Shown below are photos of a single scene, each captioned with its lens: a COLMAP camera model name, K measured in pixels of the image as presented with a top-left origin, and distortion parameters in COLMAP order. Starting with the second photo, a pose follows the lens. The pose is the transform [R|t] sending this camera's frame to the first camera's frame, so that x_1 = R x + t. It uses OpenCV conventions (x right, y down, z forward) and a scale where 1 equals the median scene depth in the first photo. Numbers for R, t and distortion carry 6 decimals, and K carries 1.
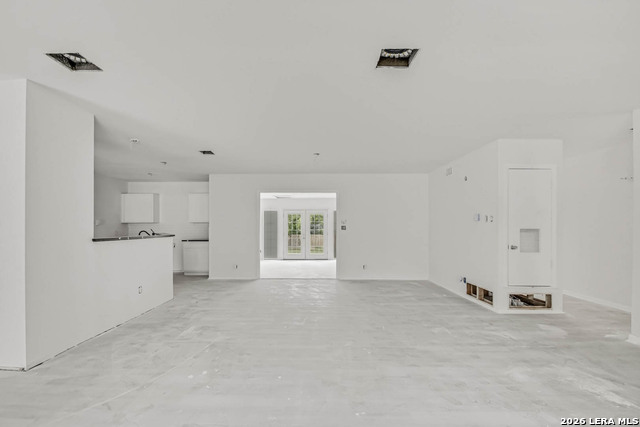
lens RADIAL K [[287.7, 0, 314.5], [0, 287.7, 226.1], [0, 0, 1]] dist [0.016461, -0.017301]
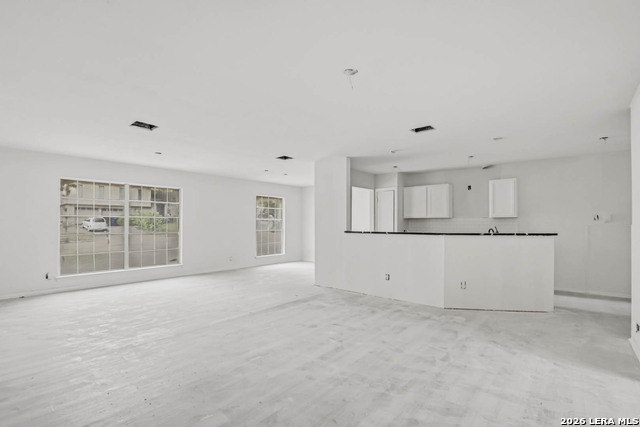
lens RADIAL K [[293.0, 0, 312.3], [0, 293.0, 224.3], [0, 0, 1]] dist [-0.003488, -0.000478]
pose [[-0.655084, -0.000372, -0.755556, 0.540926], [0.000963, 0.999999, -0.001327, 0.006325], [0.755555, -0.001597, -0.655083, 1.672709]]
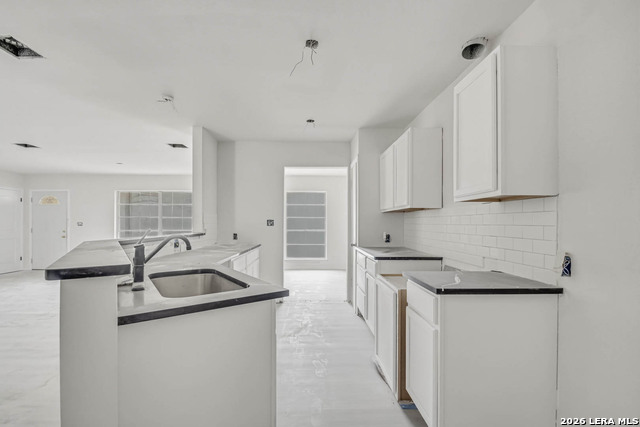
lens RADIAL K [[284.0, 0, 316.4], [0, 284.0, 222.2], [0, 0, 1]] dist [0.016868, -0.016997]
pose [[-0.999390, -0.000377, -0.034925, -1.045689], [-0.000124, 0.999974, -0.007243, 0.008670], [0.034927, -0.007234, -0.999364, 1.851304]]
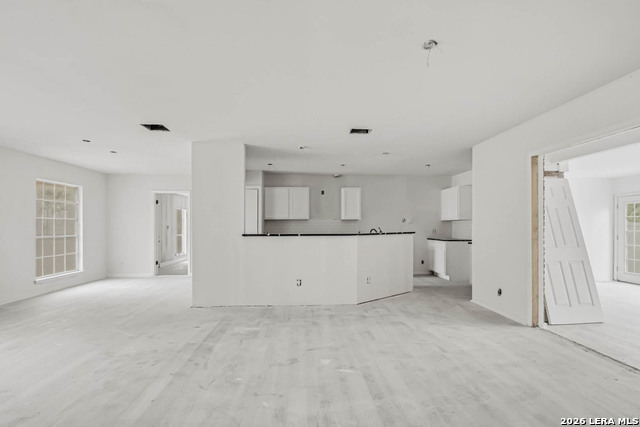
lens RADIAL K [[287.7, 0, 314.5], [0, 287.7, 226.1], [0, 0, 1]] dist [0.016461, -0.017301]
pose [[0.057536, 0.002619, -0.998340, 0.527679], [0.006425, 0.999975, 0.002994, 0.003825], [0.998323, -0.006586, 0.057517, 1.076043]]
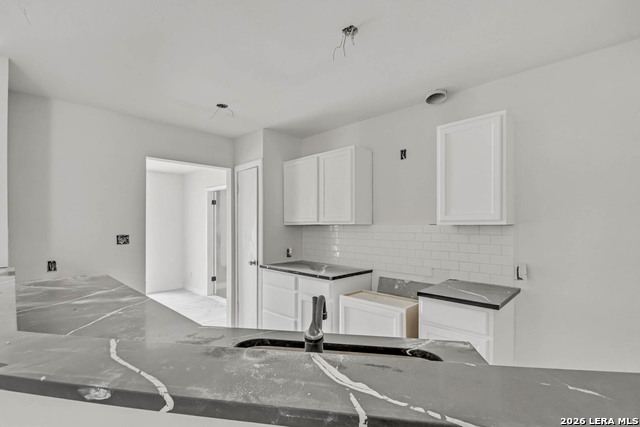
lens RADIAL K [[293.0, 0, 312.3], [0, 293.0, 224.3], [0, 0, 1]] dist [-0.003488, -0.000478]
pose [[-0.697321, 0.003087, -0.716752, -0.690868], [0.006000, 0.999981, -0.001530, -0.033438], [0.716734, -0.005367, -0.697326, 1.588688]]
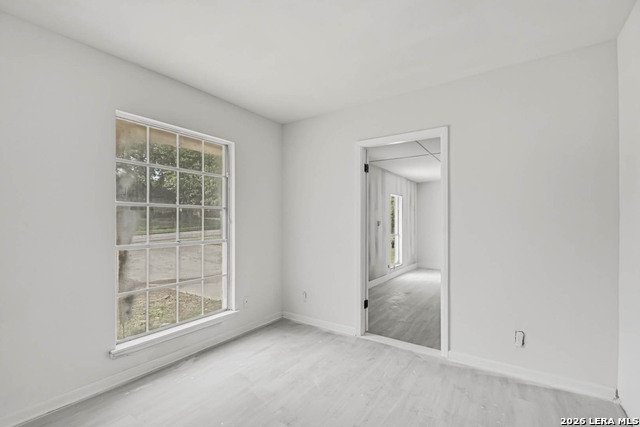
lens RADIAL K [[284.0, 0, 316.4], [0, 284.0, 222.2], [0, 0, 1]] dist [0.016868, -0.016997]
pose [[-0.562349, 0.004533, -0.826887, -0.658164], [0.008885, 0.999960, -0.000561, 0.003127], [0.826852, -0.007662, -0.562367, 0.498527]]
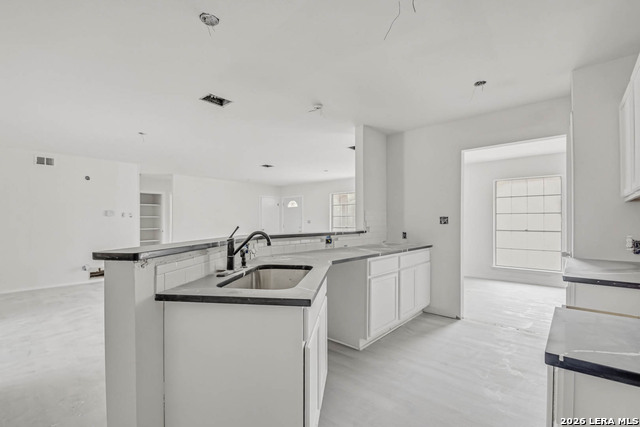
lens RADIAL K [[292.6, 0, 316.1], [0, 292.6, 220.9], [0, 0, 1]] dist [0.022267, -0.019638]
pose [[-0.749174, 0.001165, 0.662372, -1.235550], [-0.001385, 0.999994, -0.003325, 0.008557], [-0.662372, -0.003408, -0.749168, 1.723438]]
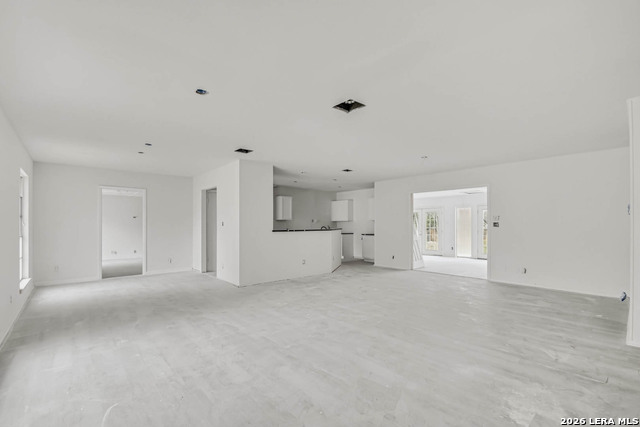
lens RADIAL K [[284.0, 0, 316.4], [0, 284.0, 222.2], [0, 0, 1]] dist [0.016868, -0.016997]
pose [[0.668630, -0.006255, -0.743569, 0.707190], [0.003843, 0.999980, -0.004957, 0.001372], [0.743585, 0.000457, 0.668641, -0.036030]]
